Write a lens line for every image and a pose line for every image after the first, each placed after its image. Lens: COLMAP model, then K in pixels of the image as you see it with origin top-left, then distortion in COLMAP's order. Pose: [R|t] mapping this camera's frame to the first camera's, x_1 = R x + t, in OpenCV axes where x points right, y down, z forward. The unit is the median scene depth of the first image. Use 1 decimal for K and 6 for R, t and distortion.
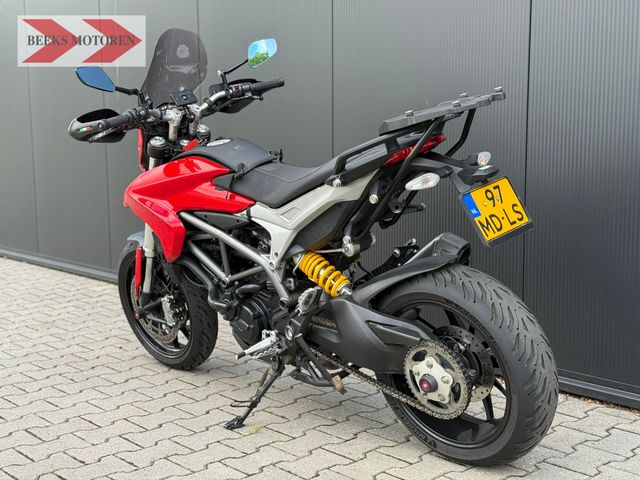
lens RADIAL K [[884.9, 0, 307.1], [0, 884.9, 226.0], [0, 0, 1]] dist [0.111332, -0.004807]
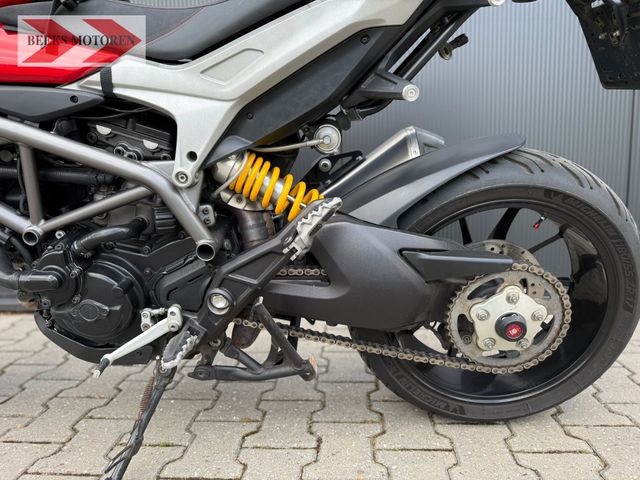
lens RADIAL K [[458.8, 0, 320.0], [0, 458.8, 240.0], [0, 0, 1]] dist [0.003609, -0.005441]
pose [[0.722556, -0.103005, 0.683595, -0.164590], [0.093764, 0.994302, 0.050715, 0.072957], [-0.684924, 0.027452, 0.728097, 0.744739]]
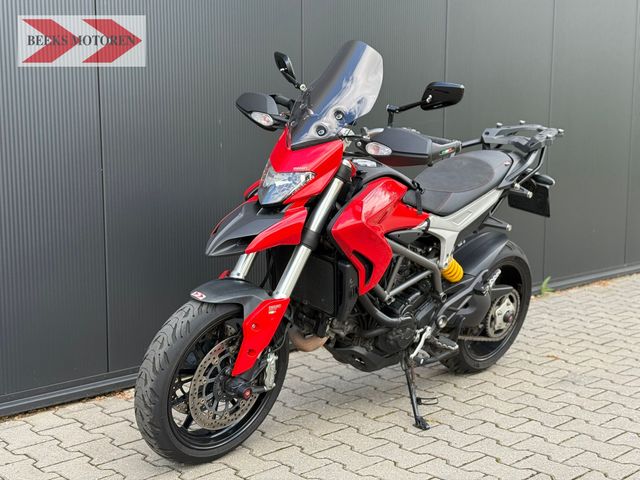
lens RADIAL K [[897.5, 0, 320.0], [0, 897.5, 240.0], [0, 0, 1]] dist [0.093010, 0.010736]
pose [[-0.045472, -0.111329, 0.992743, -1.172970], [0.104332, 0.987807, 0.115554, -0.138948], [-0.993502, 0.108829, -0.033303, 1.183395]]
